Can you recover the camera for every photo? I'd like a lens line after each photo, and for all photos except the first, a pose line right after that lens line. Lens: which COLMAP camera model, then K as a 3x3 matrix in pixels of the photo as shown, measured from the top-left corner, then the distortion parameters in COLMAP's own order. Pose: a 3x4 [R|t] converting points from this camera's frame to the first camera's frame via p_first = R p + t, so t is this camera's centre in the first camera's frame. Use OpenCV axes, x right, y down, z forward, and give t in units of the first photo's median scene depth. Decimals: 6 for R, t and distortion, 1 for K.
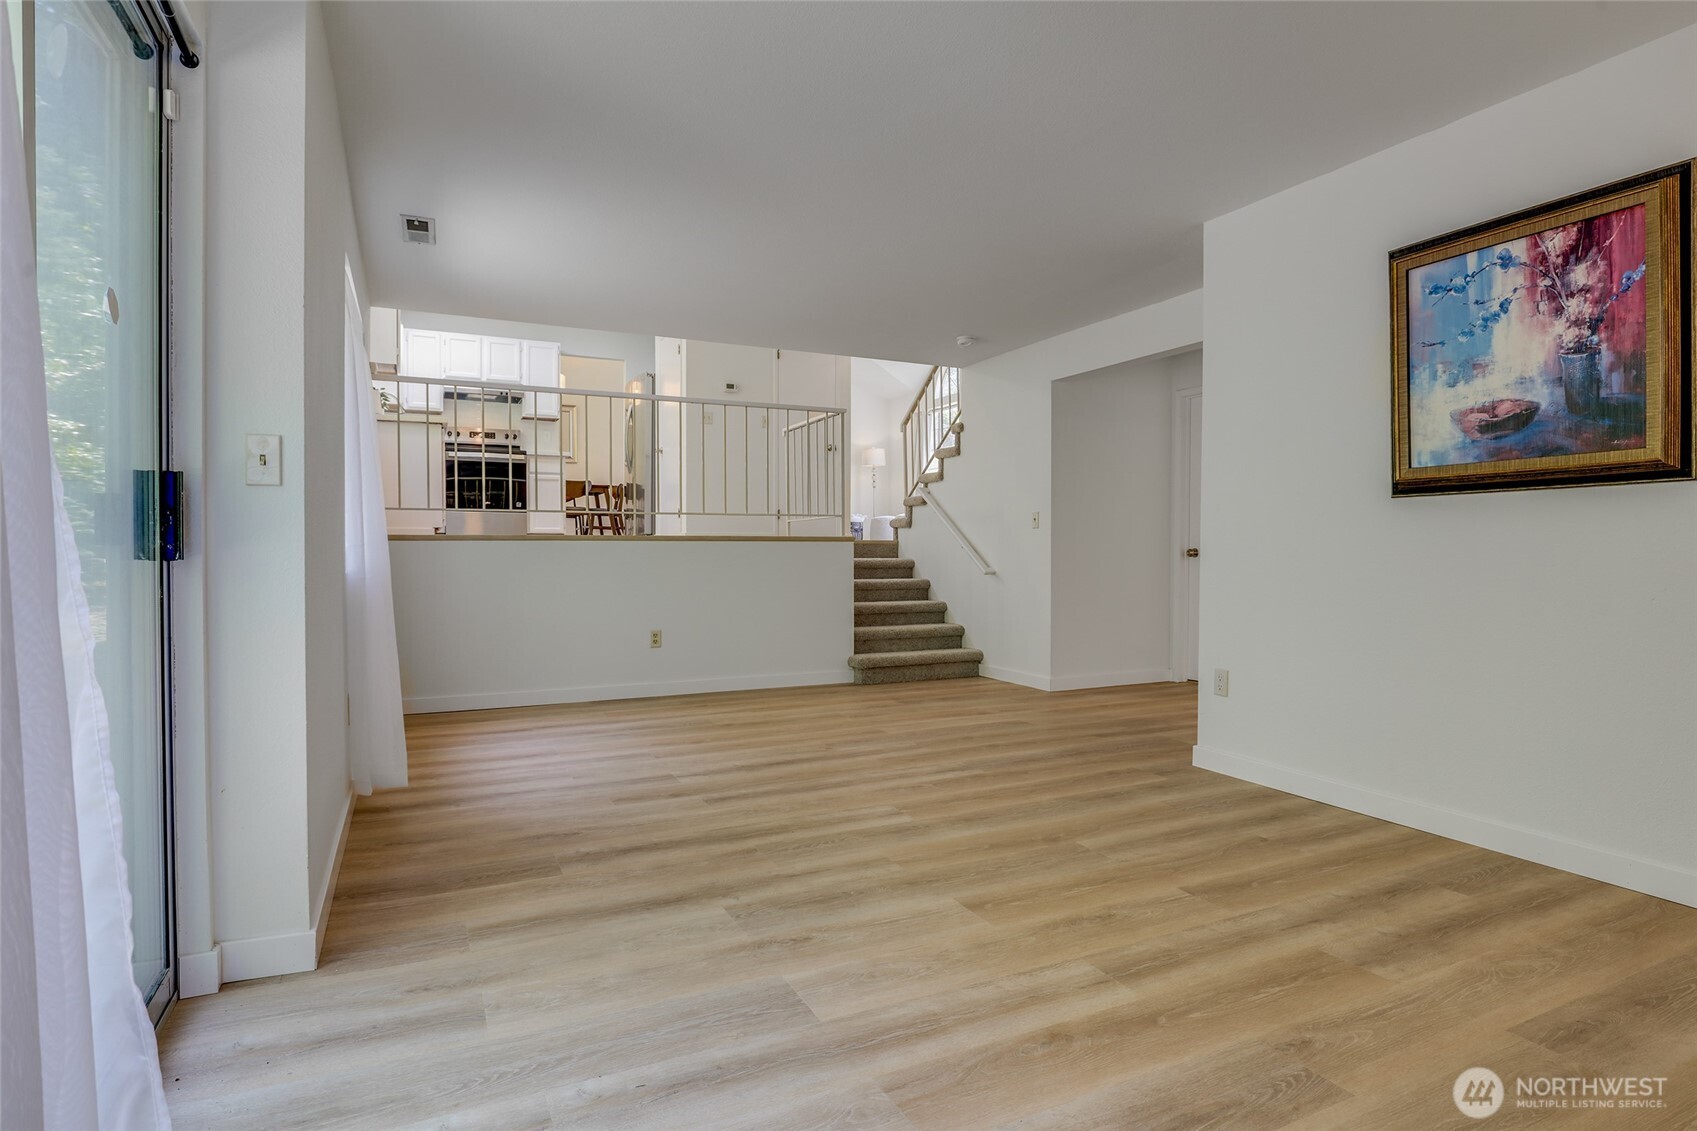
lens RADIAL K [[865.0, 0, 848.5], [0, 865.0, 565.5], [0, 0, 1]] dist [-0.045500, -0.000325]
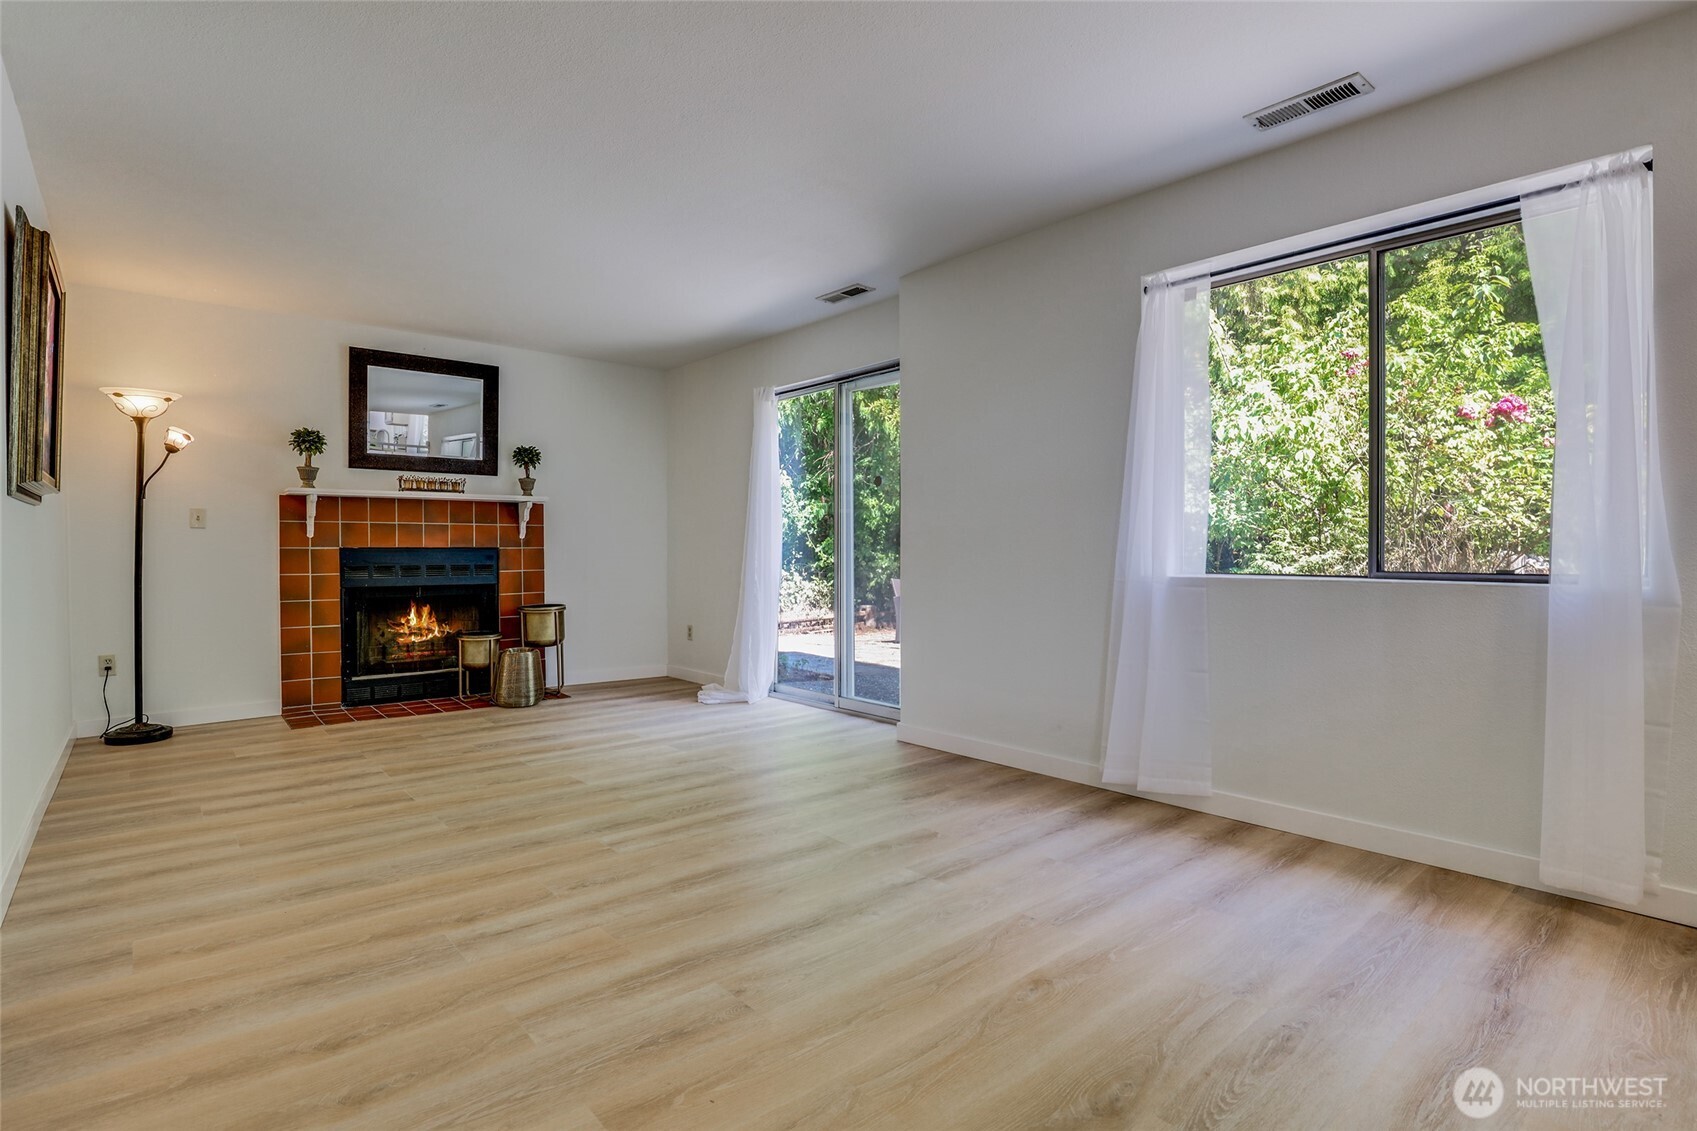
lens RADIAL K [[865.0, 0, 848.5], [0, 865.0, 565.5], [0, 0, 1]] dist [-0.045500, -0.000325]
pose [[-0.967111, 0.002451, -0.254342, 0.050489], [-0.004824, 0.999597, 0.027978, -0.034598], [0.254308, 0.028285, -0.966709, 2.070025]]
